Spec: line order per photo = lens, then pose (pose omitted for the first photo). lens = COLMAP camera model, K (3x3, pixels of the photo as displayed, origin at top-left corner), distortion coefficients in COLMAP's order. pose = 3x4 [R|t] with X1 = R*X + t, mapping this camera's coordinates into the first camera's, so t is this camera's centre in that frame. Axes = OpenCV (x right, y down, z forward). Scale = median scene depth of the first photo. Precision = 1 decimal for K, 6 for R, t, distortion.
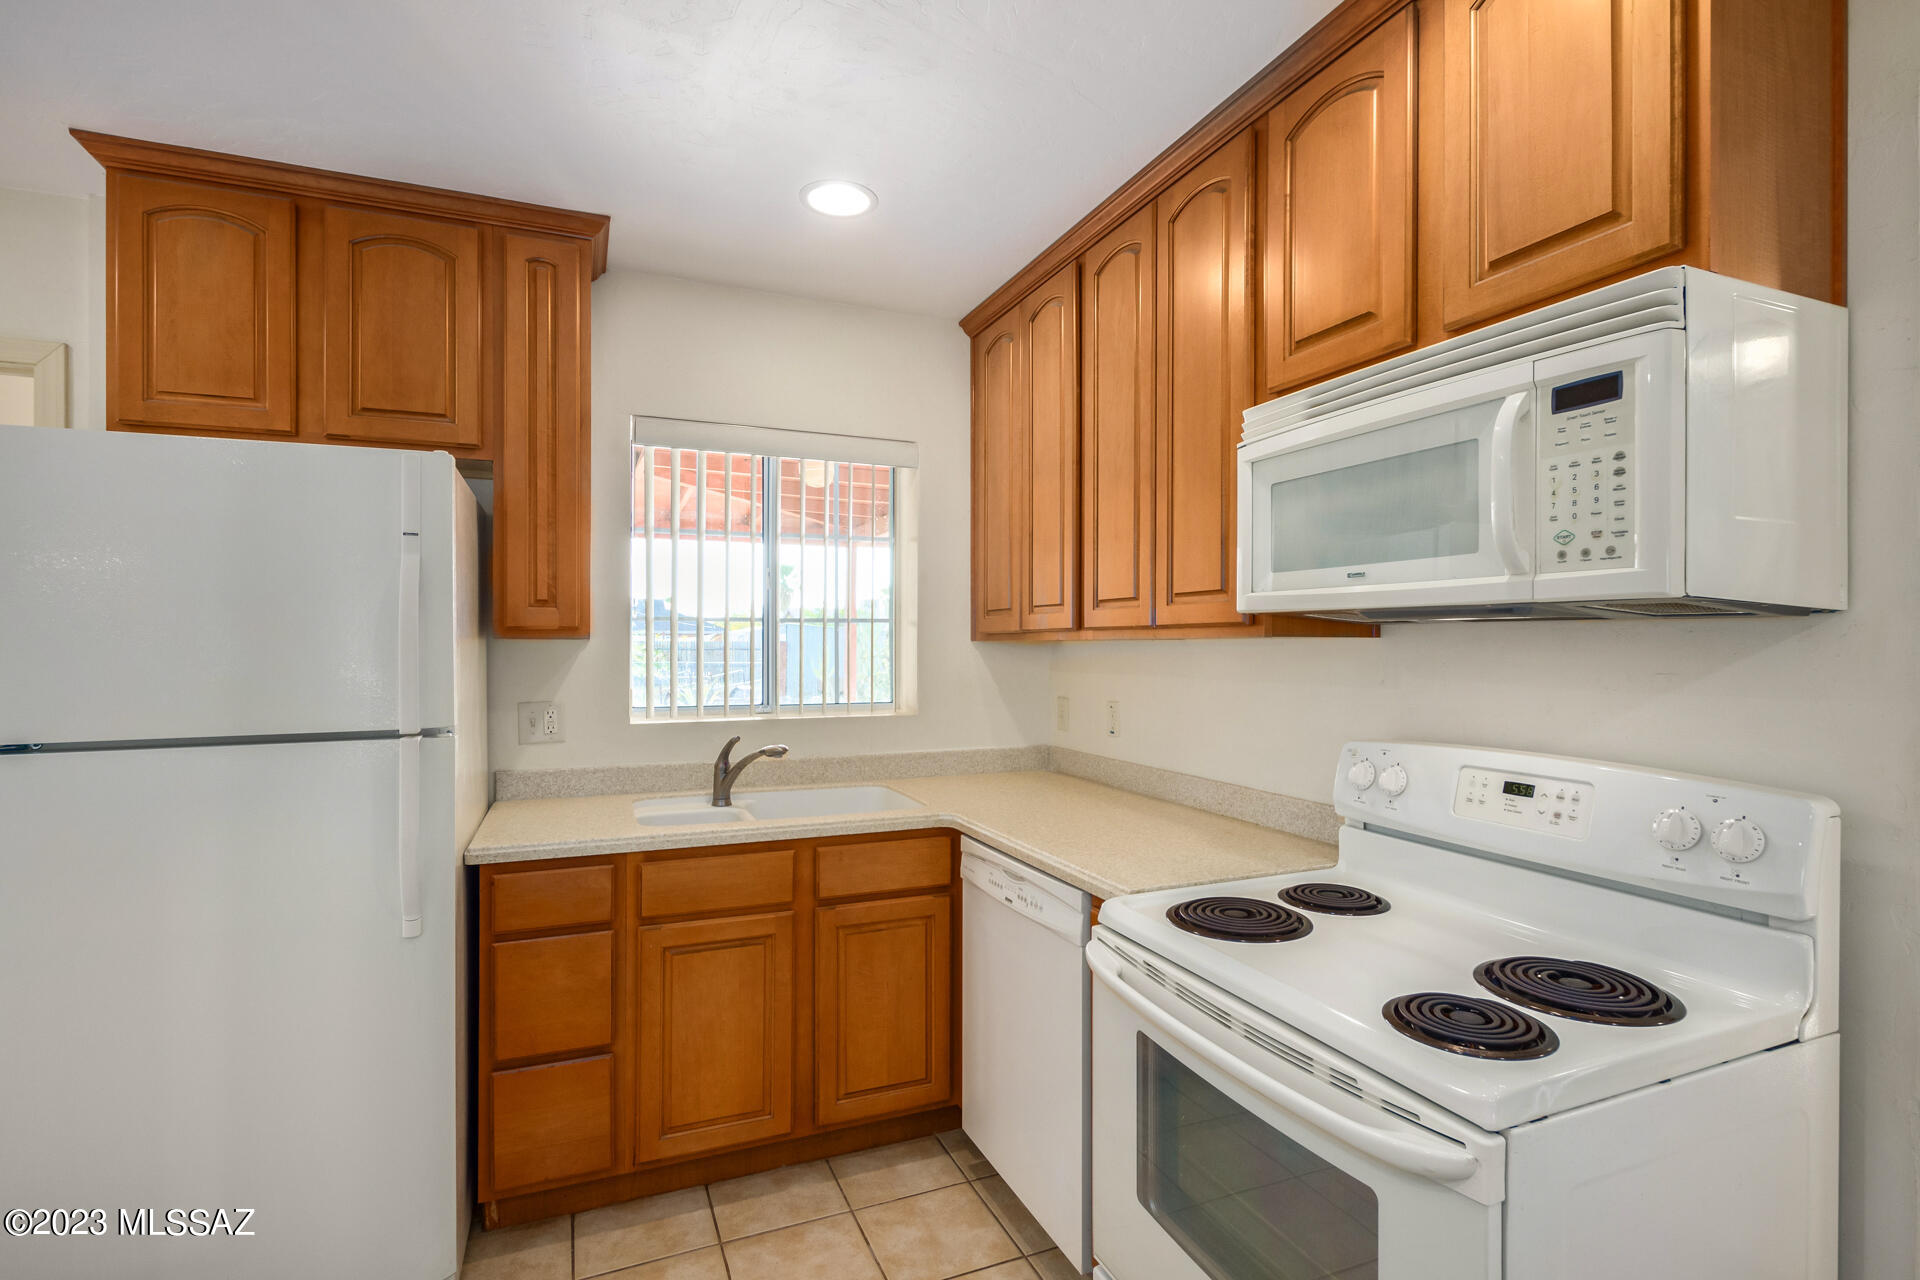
lens RADIAL K [[909.1, 0, 940.5], [0, 909.1, 644.9], [0, 0, 1]] dist [-0.001329, -0.000112]
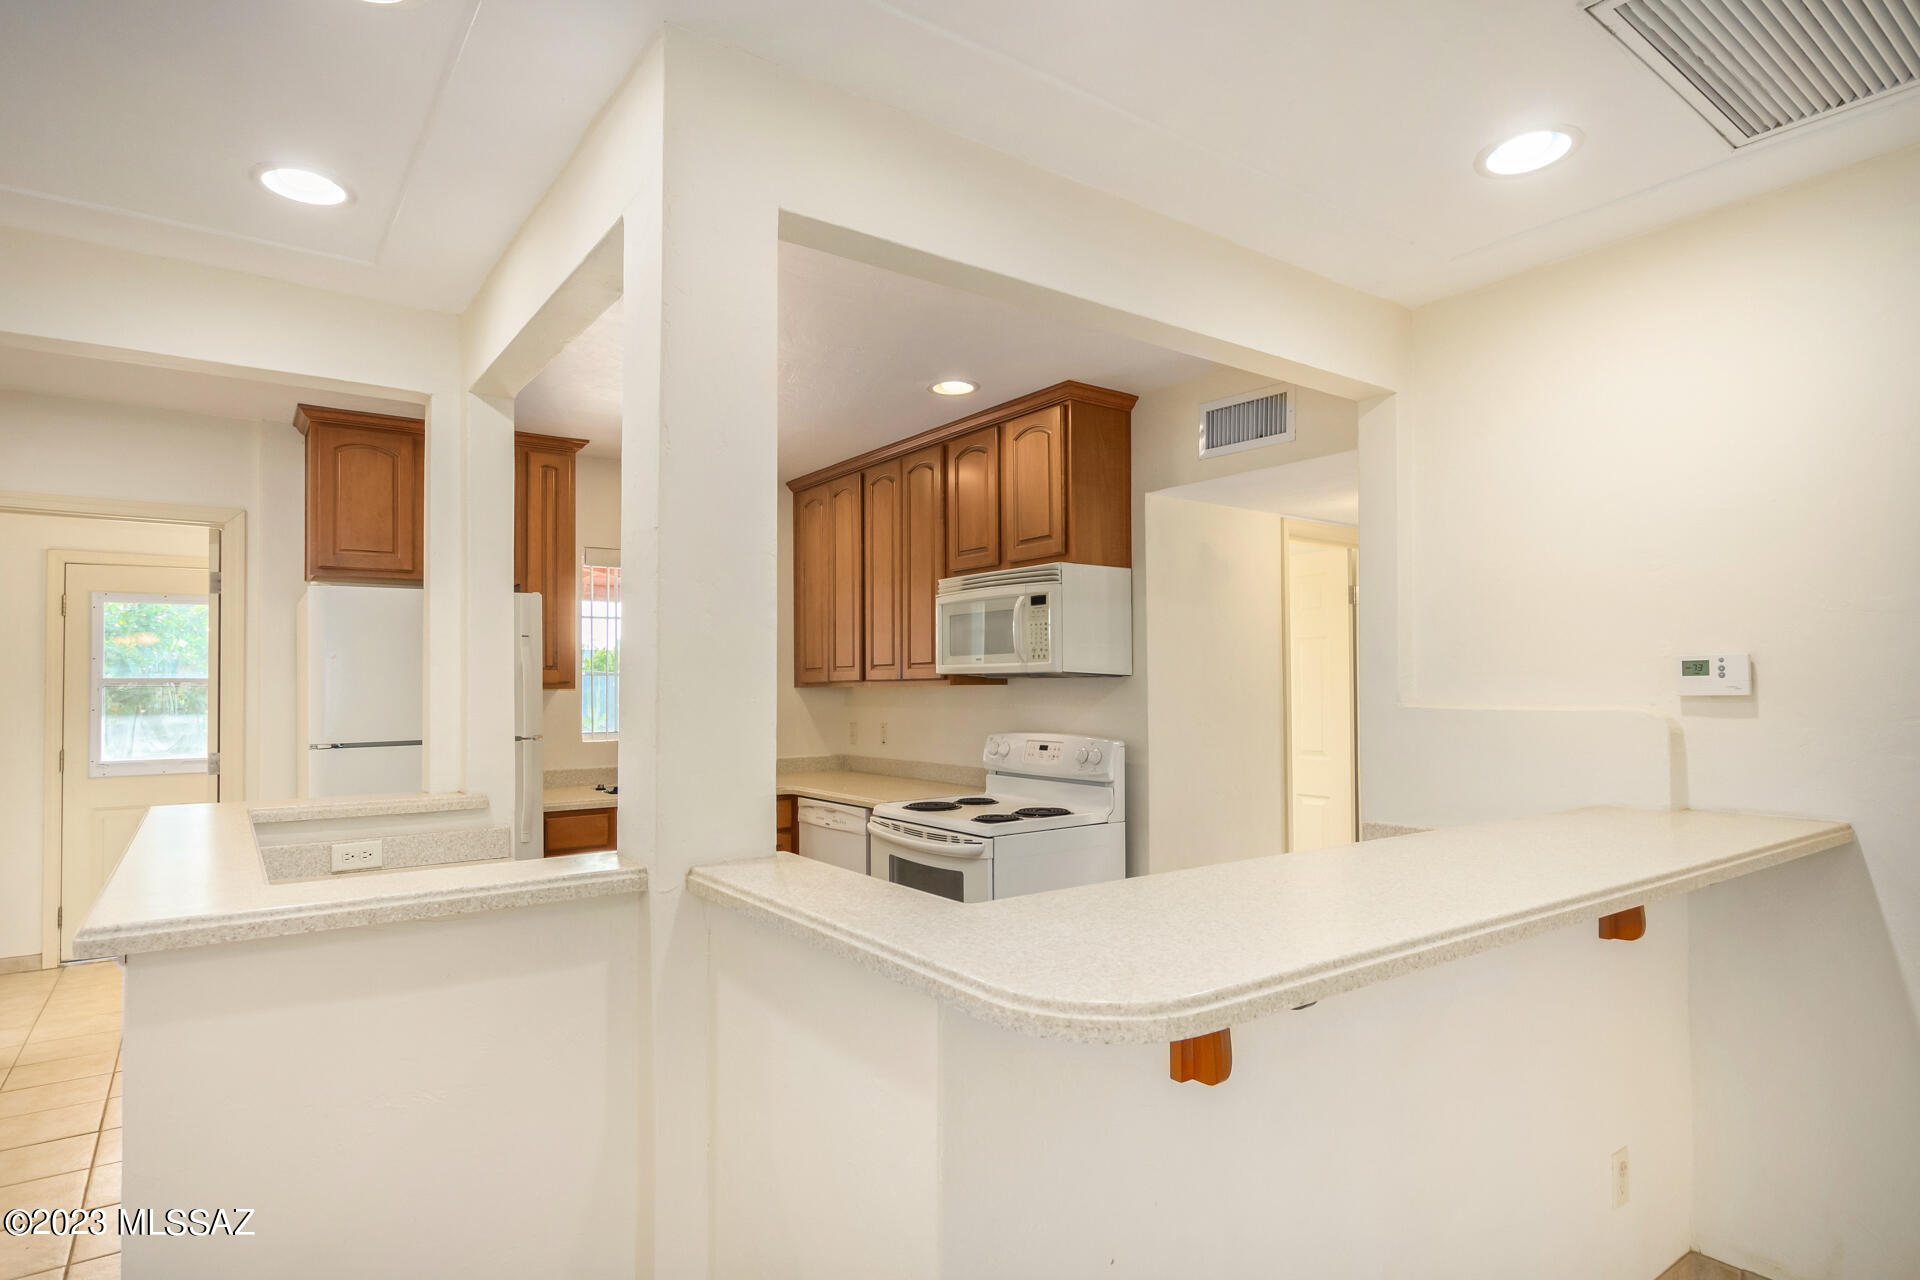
lens RADIAL K [[1012.2, 0, 960.4], [0, 1012.2, 660.7], [0, 0, 1]] dist [-0.001223, -0.000242]
pose [[0.970126, -0.000929, 0.242601, -0.191572], [0.008029, 0.999568, -0.028279, 0.000965], [-0.242470, 0.029382, 0.969714, -1.290942]]
